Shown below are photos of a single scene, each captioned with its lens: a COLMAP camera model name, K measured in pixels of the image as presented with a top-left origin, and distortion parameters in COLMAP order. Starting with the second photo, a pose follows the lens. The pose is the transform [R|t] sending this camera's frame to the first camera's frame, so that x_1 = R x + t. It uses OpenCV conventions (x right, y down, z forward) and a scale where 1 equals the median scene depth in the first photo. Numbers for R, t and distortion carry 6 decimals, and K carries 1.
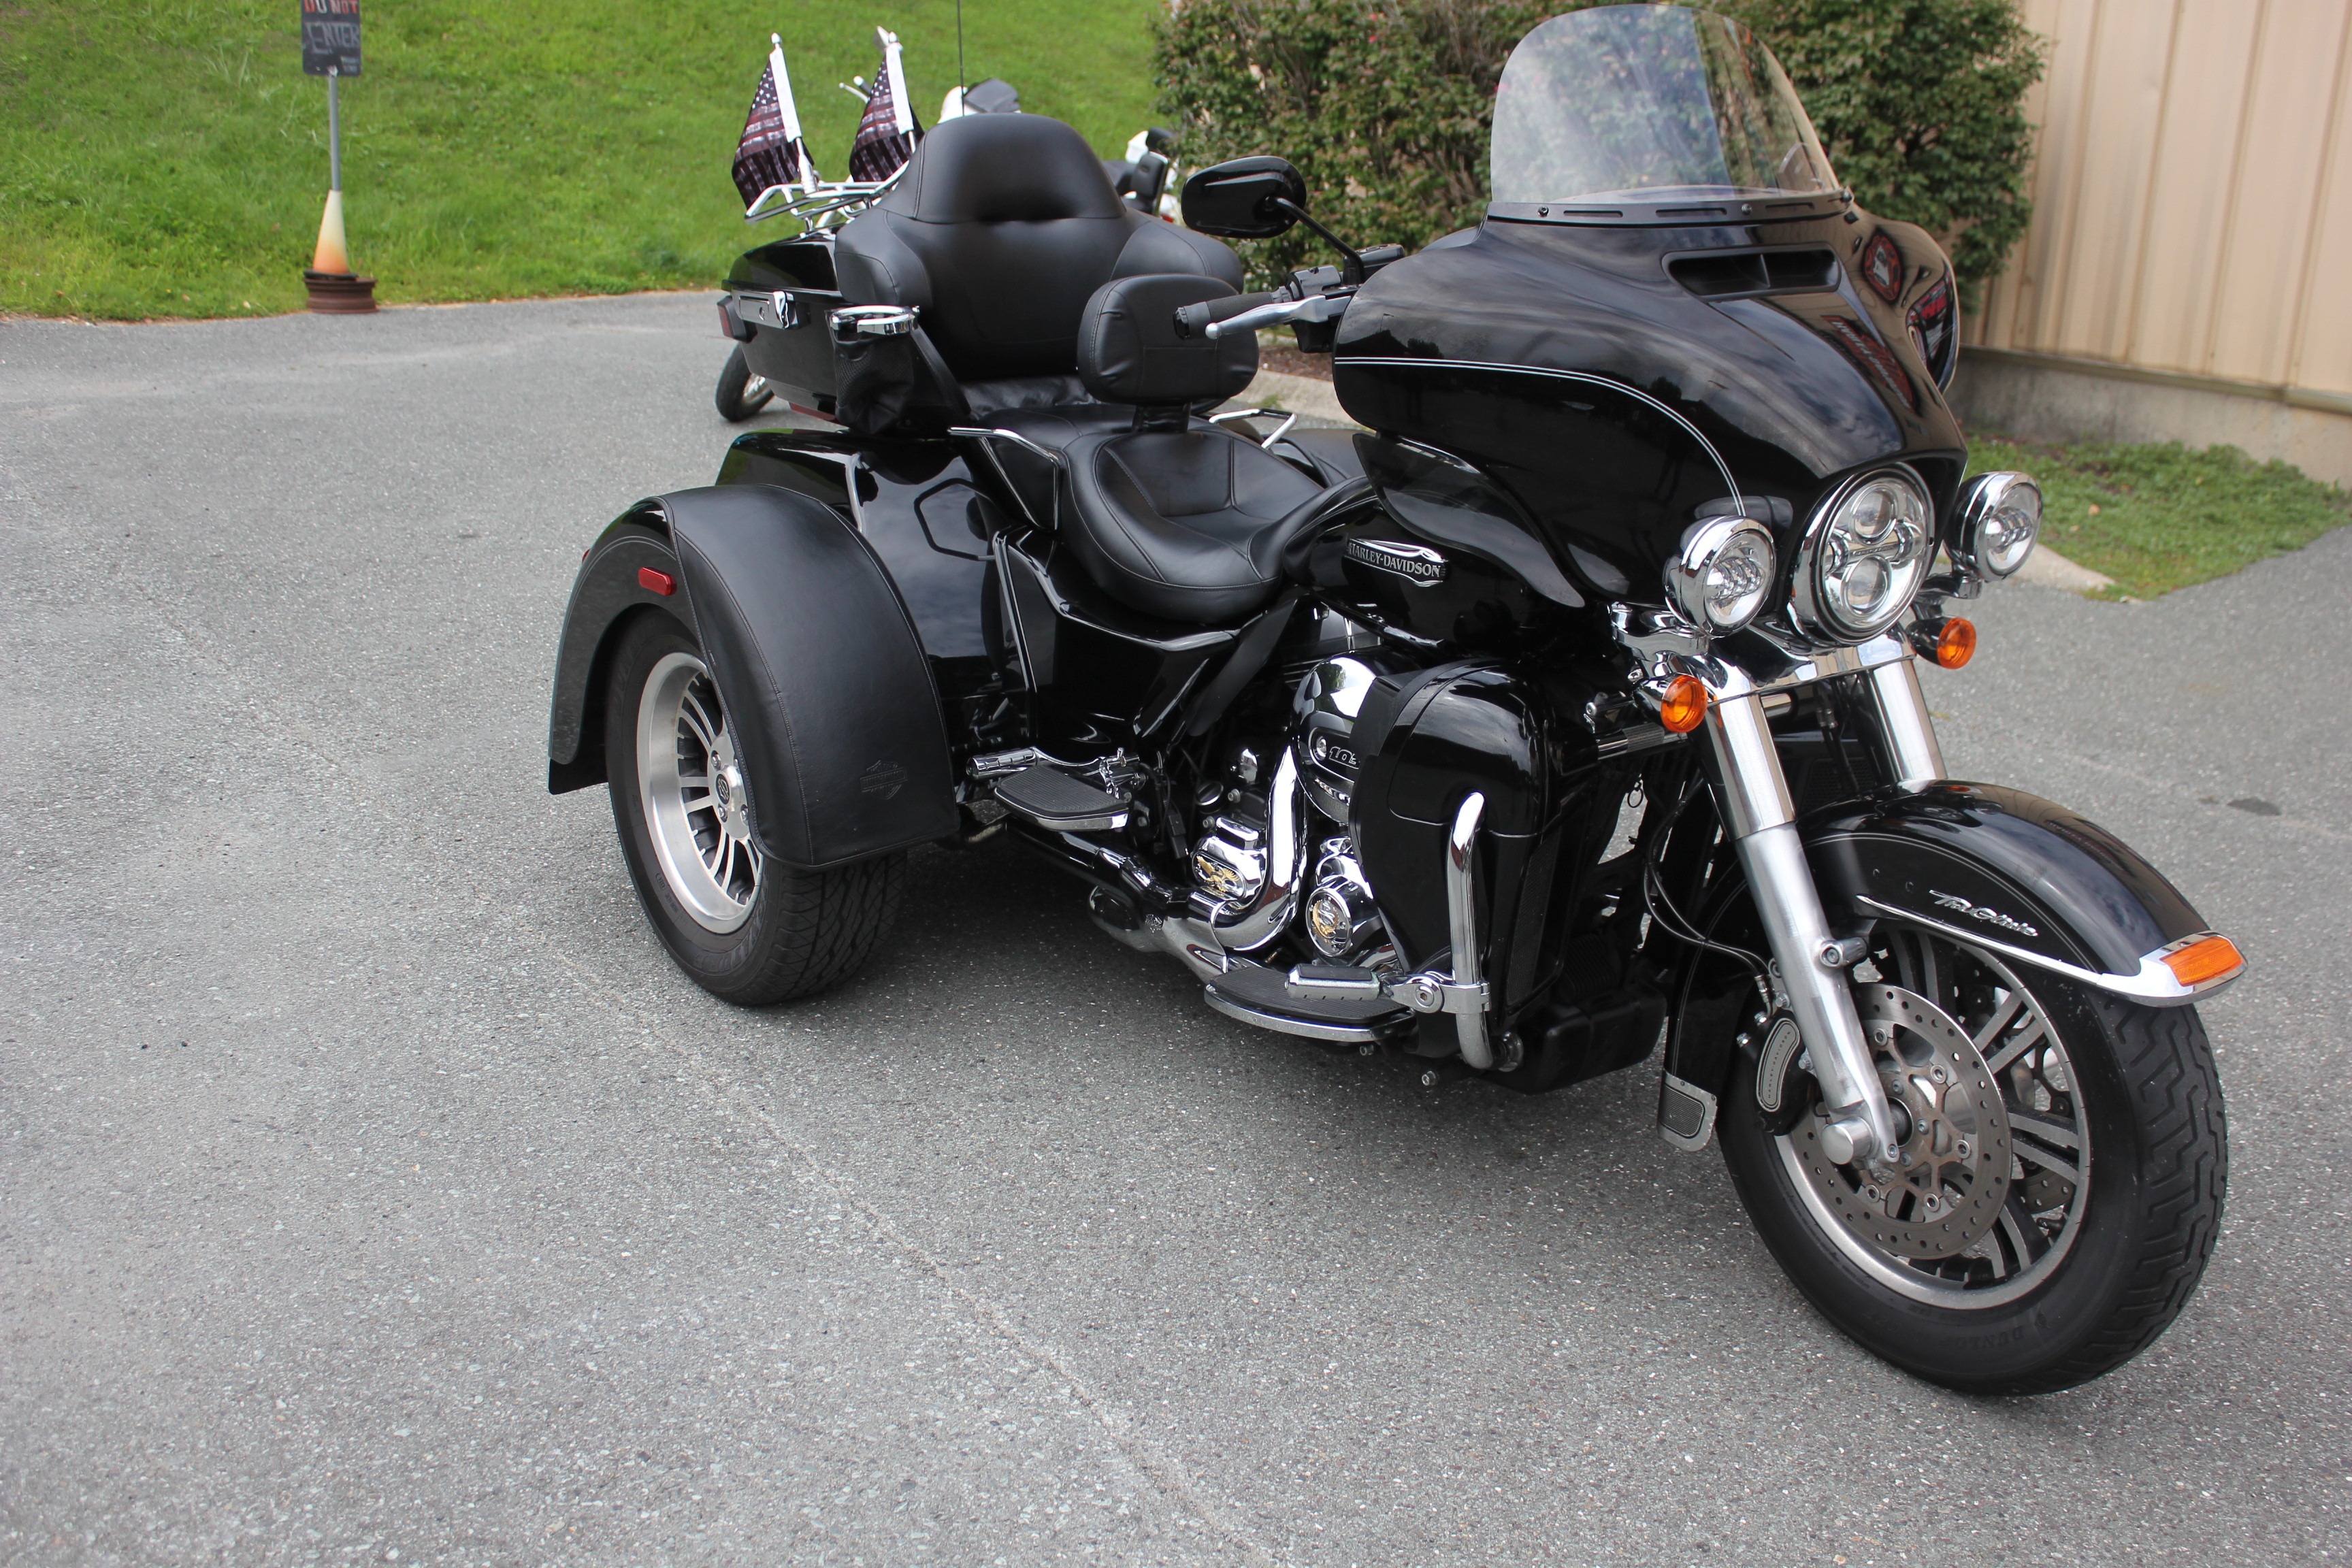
lens RADIAL K [[2313.0, 0, 1198.8], [0, 2313.0, 791.3], [0, 0, 1]] dist [-0.134486, 0.149085]
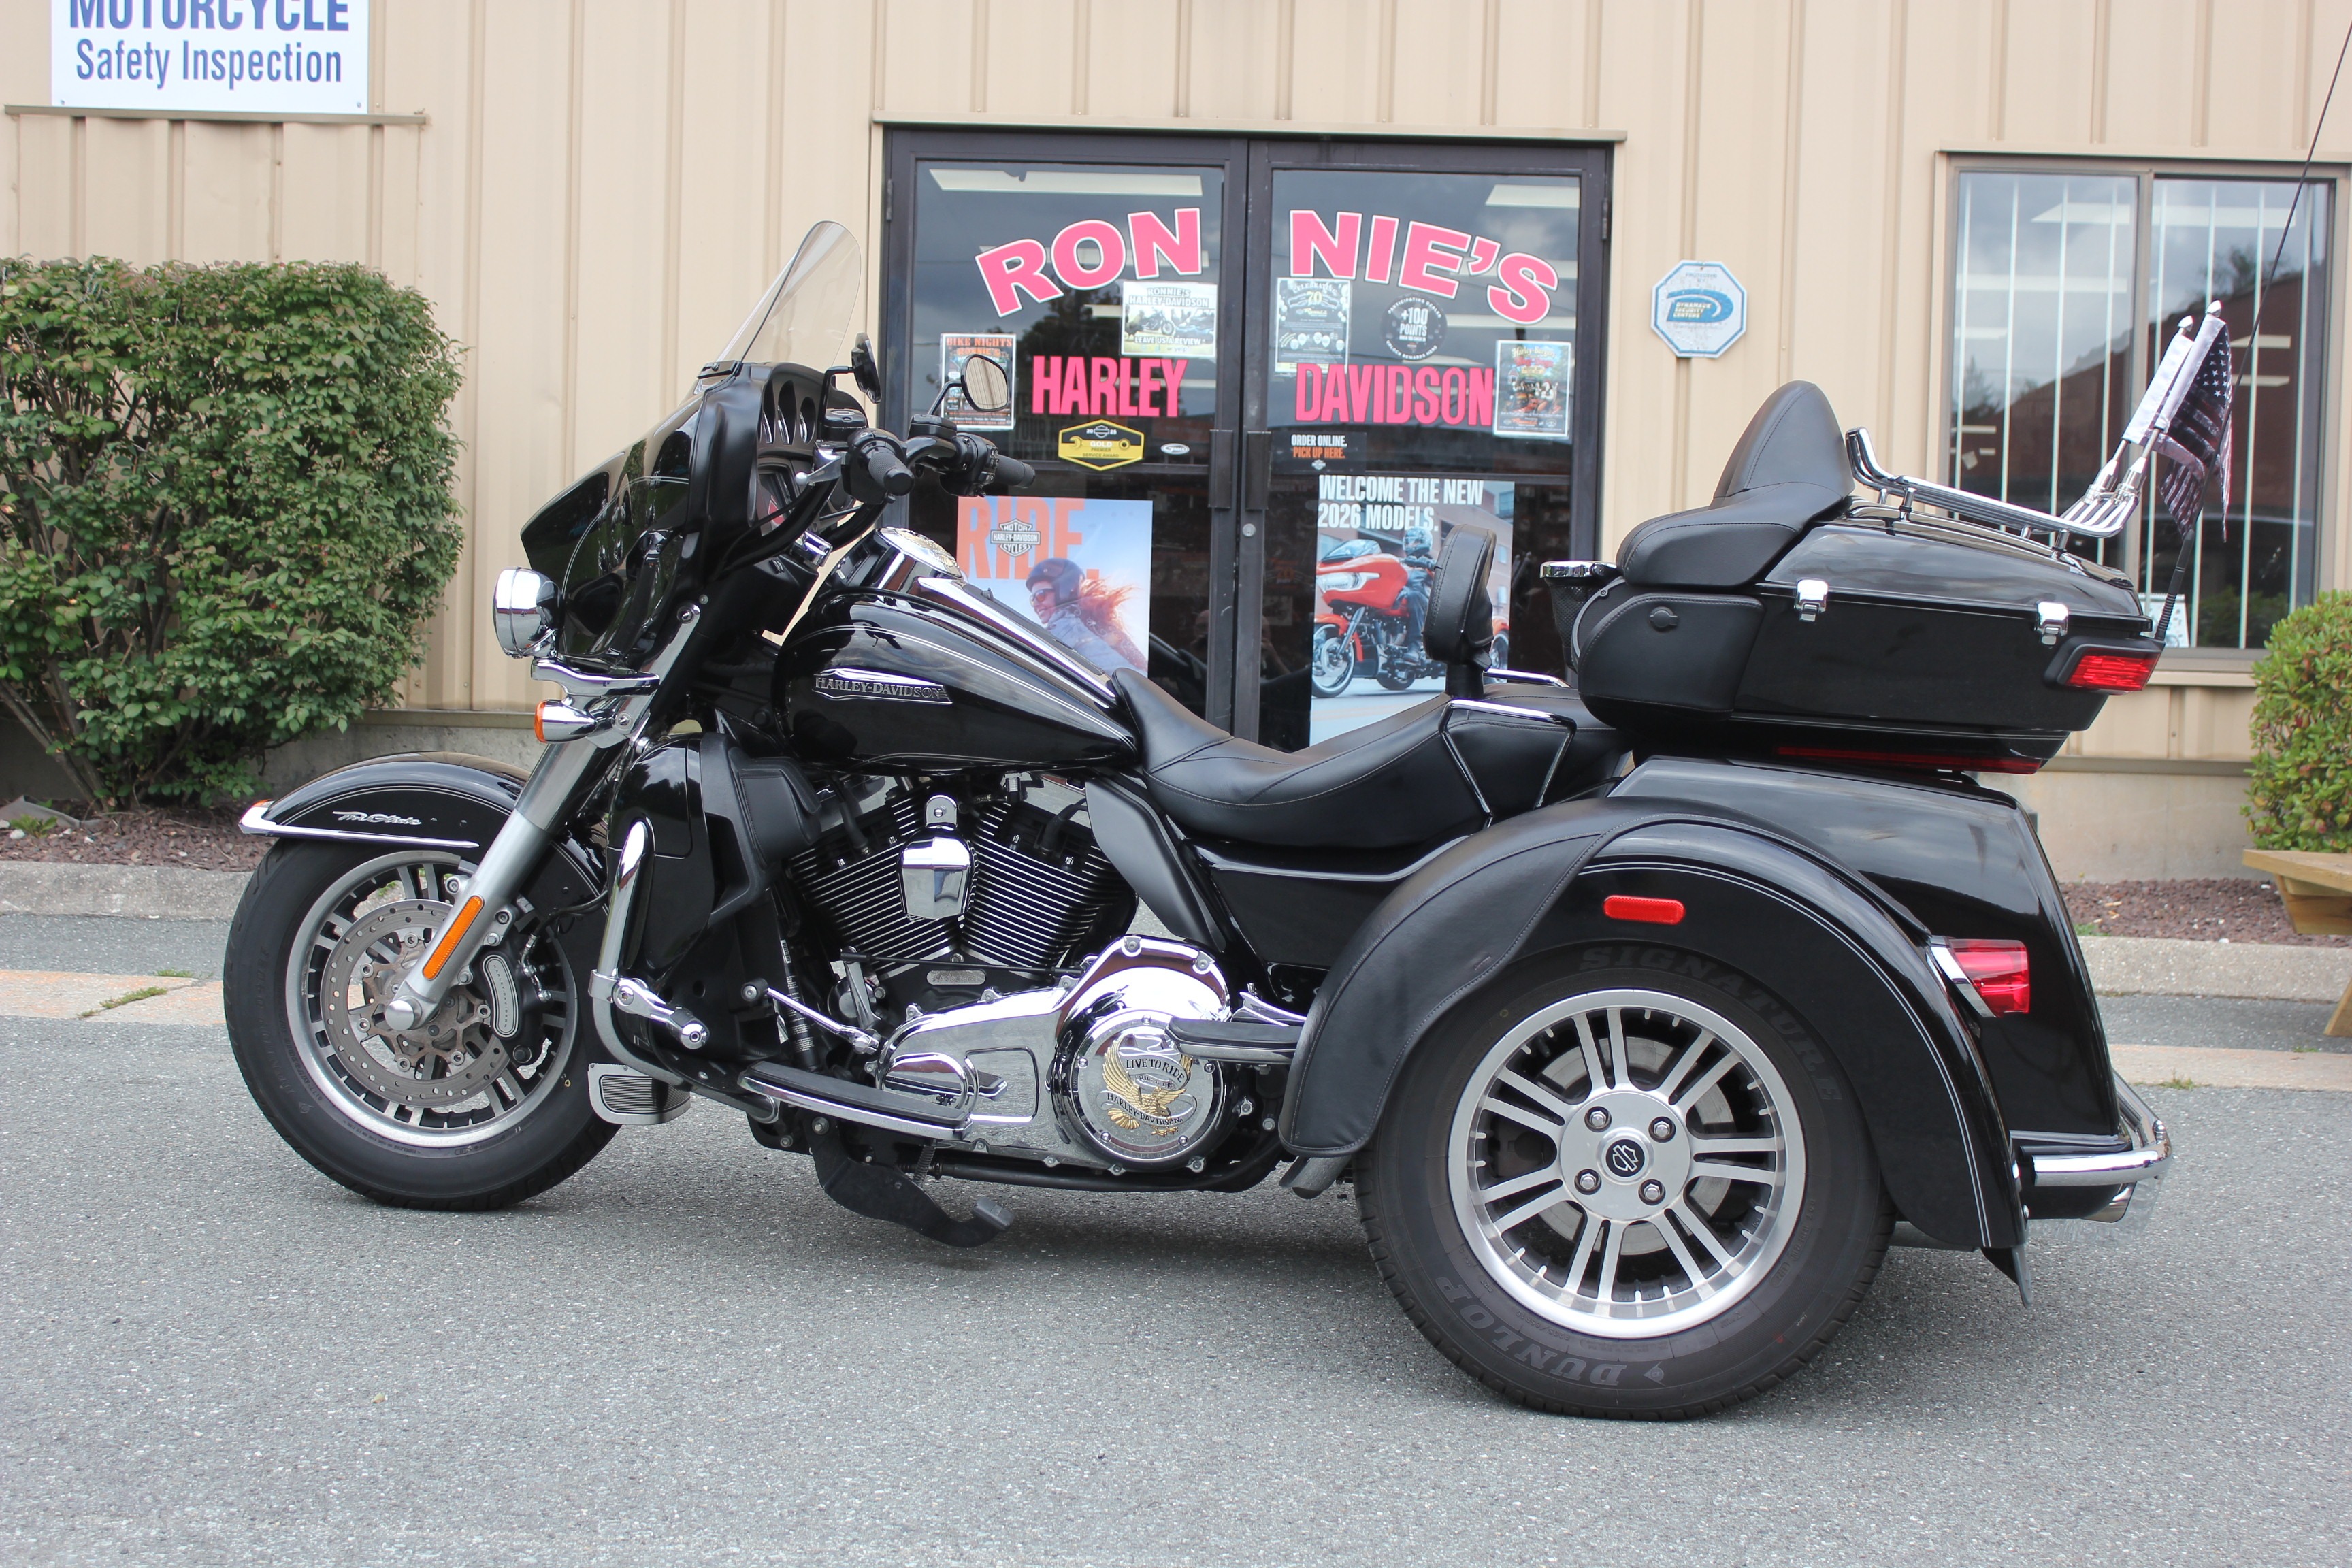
lens RADIAL K [[3065.0, 0, 1176.0], [0, 3065.0, 784.0], [0, 0, 1]] dist [-0.020633, 0.173358]
pose [[0.607083, -0.064164, 0.792044, -0.339808], [0.223767, 0.970203, -0.092916, -0.000081], [-0.762482, 0.233641, 0.603352, 0.104252]]
